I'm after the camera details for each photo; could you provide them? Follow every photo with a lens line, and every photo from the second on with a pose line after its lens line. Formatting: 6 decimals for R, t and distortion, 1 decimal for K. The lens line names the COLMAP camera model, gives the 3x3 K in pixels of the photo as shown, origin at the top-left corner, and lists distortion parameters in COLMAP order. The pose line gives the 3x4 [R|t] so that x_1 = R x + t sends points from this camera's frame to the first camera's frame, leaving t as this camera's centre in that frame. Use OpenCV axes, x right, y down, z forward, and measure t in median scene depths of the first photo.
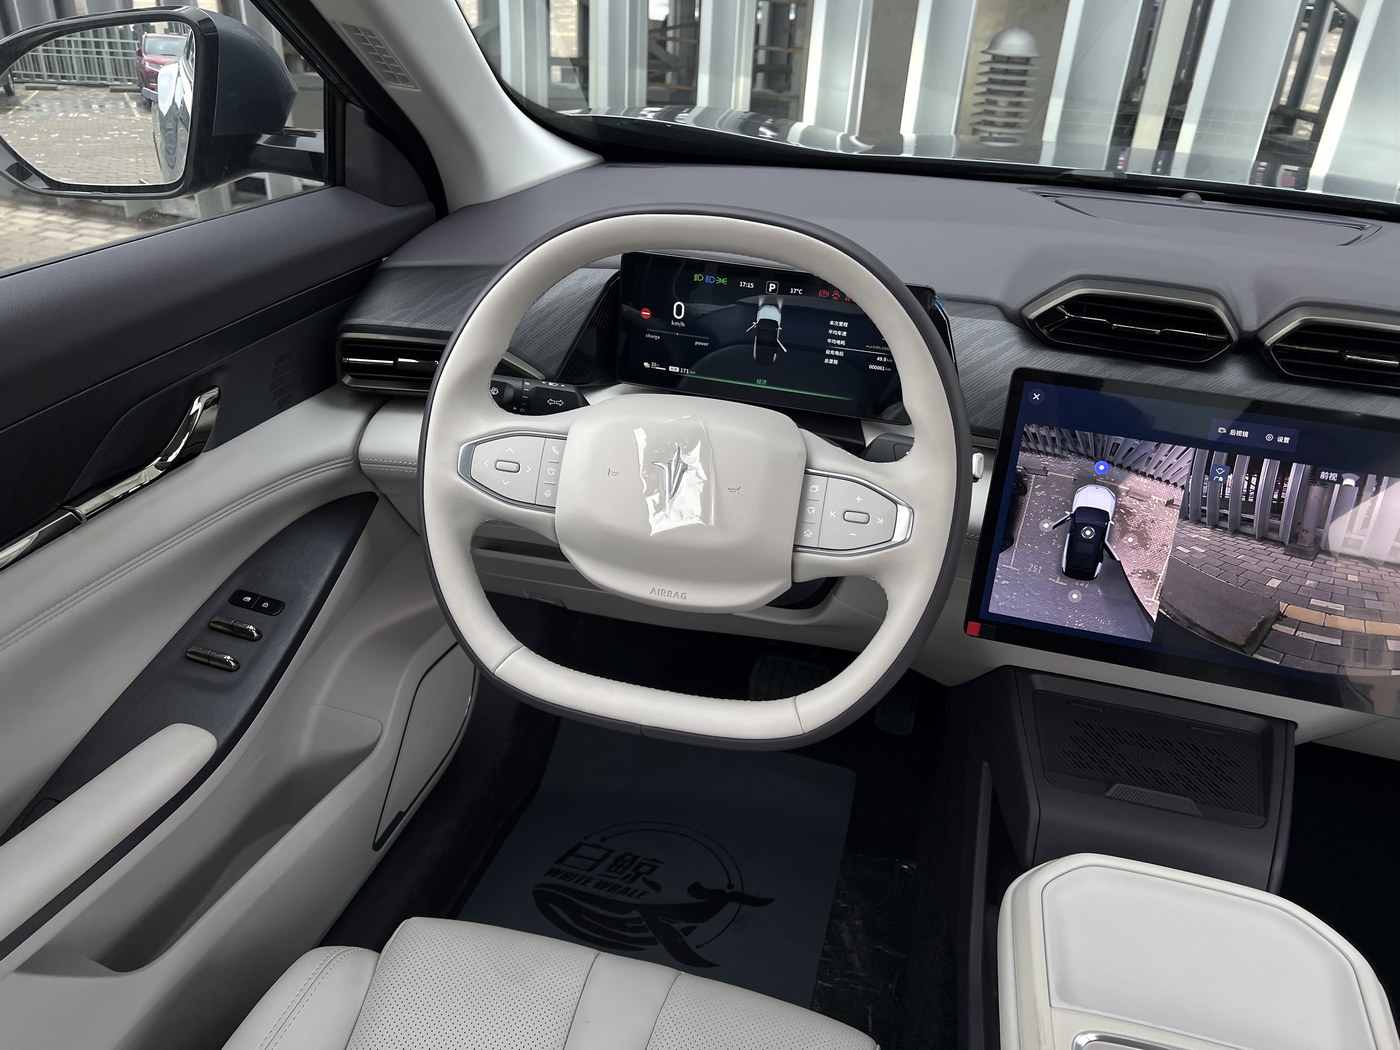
lens RADIAL K [[1046.1, 0, 700.9], [0, 1046.1, 514.5], [0, 0, 1]] dist [0.052058, -0.064767]
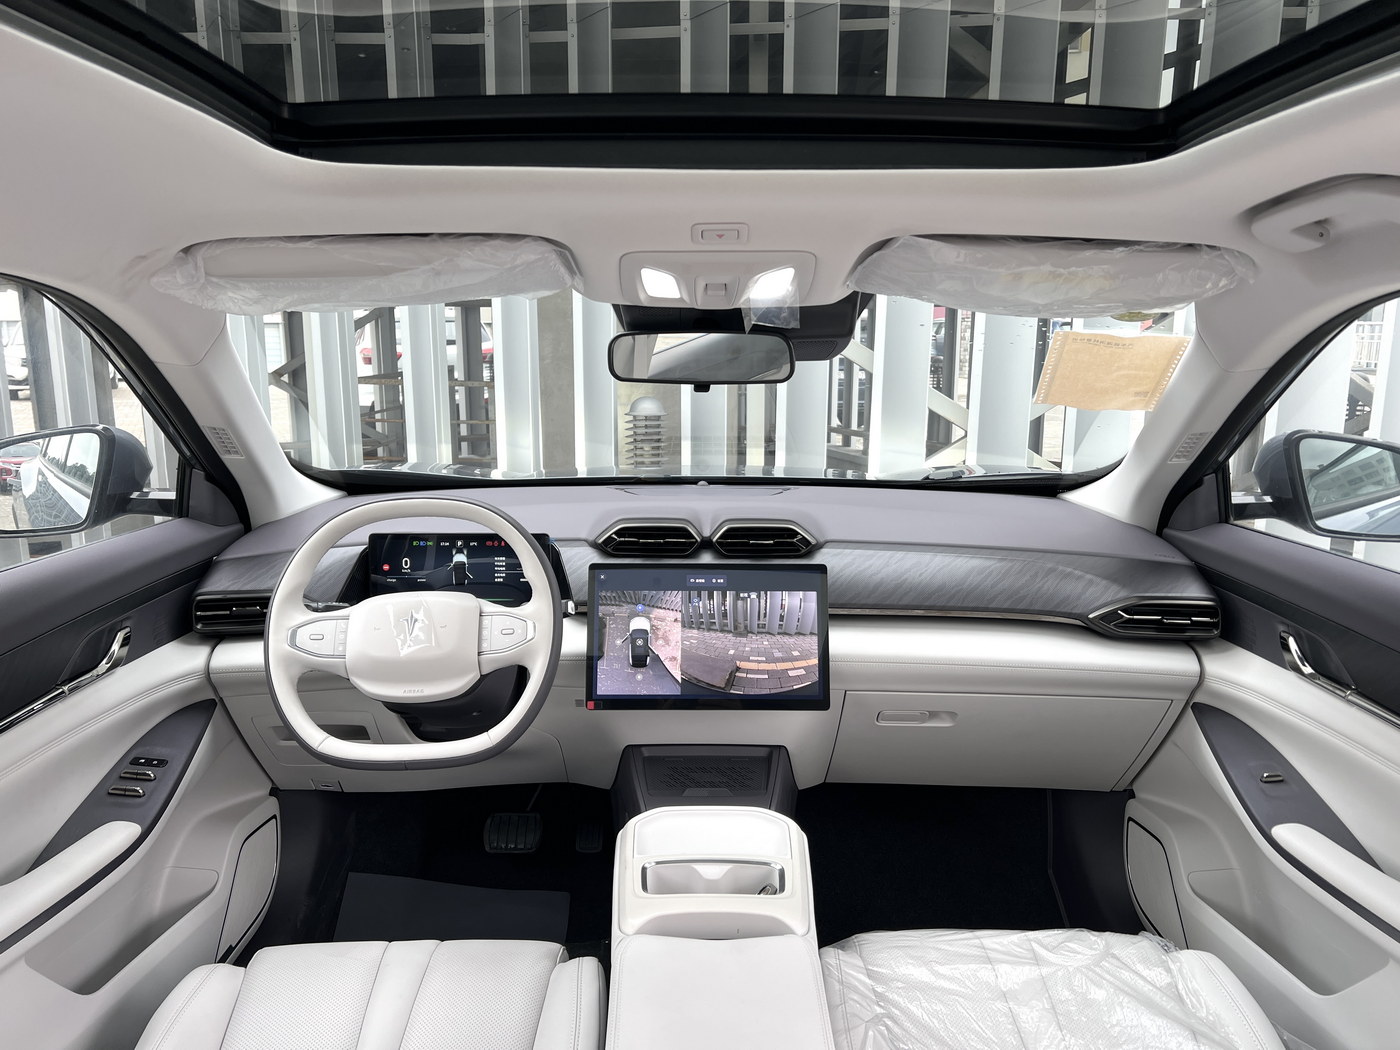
lens RADIAL K [[1046.1, 0, 710.0], [0, 1046.1, 533.8], [0, 0, 1]] dist [0.052058, -0.064767]
pose [[0.959081, -0.100304, 0.264768, 0.005915], [0.175079, 0.945023, -0.276186, 0.357604], [-0.222509, 0.311241, 0.923915, -0.800259]]
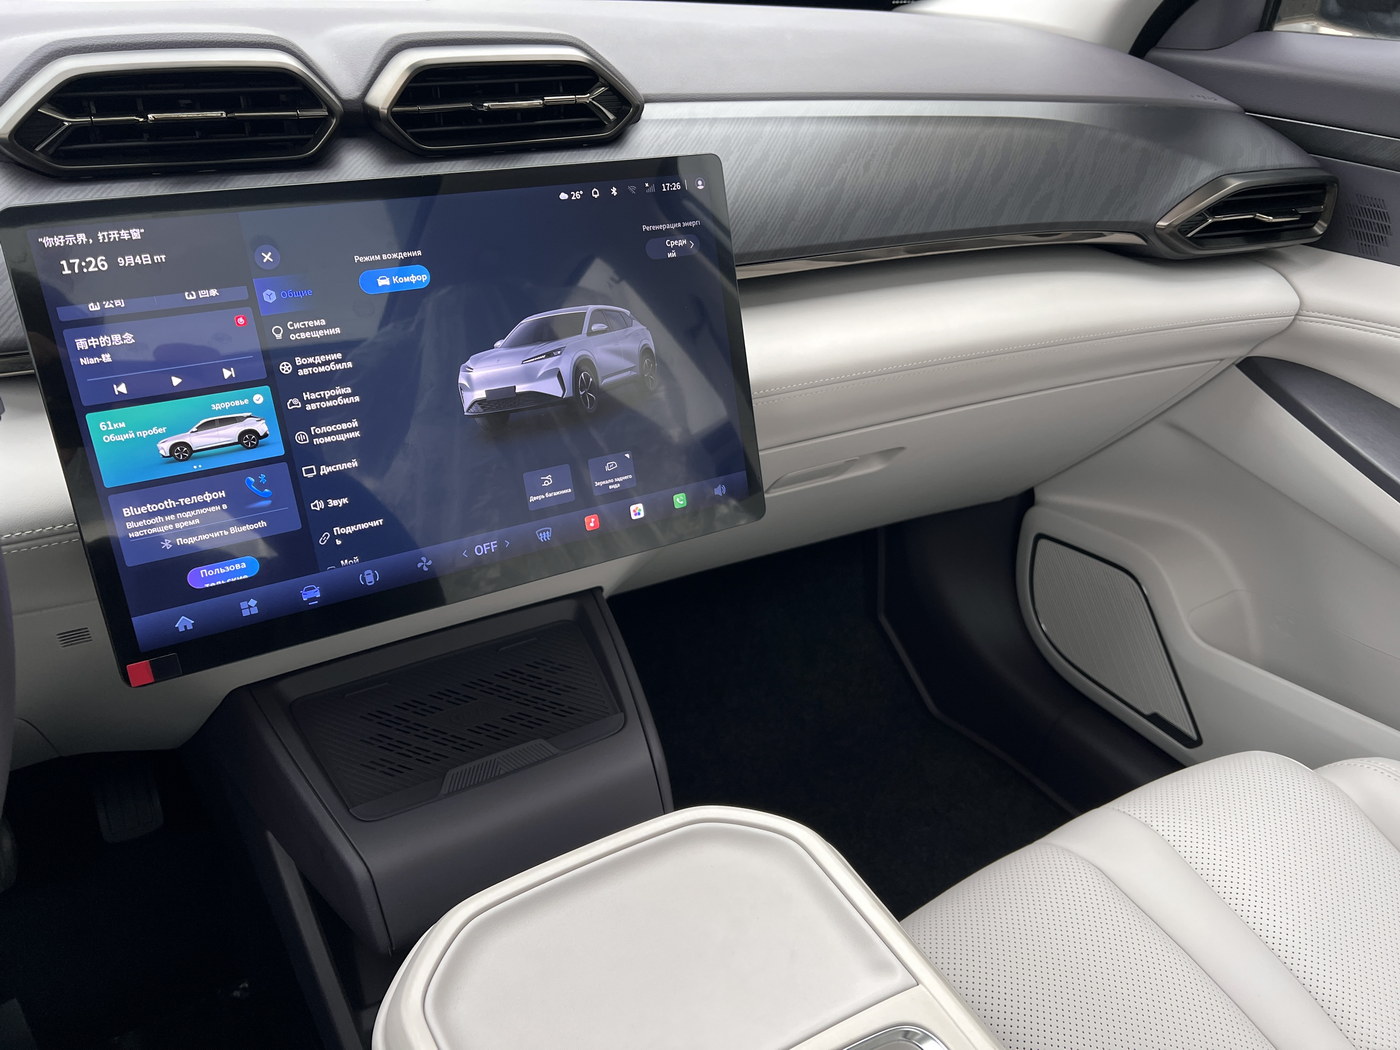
lens RADIAL K [[1046.1, 0, 685.8], [0, 1046.1, 529.4], [0, 0, 1]] dist [0.052058, -0.064767]
pose [[0.698034, -0.384251, 0.604234, 0.145026], [0.350022, 0.919242, 0.180217, 0.035633], [-0.624686, 0.085697, 0.776159, 0.348403]]
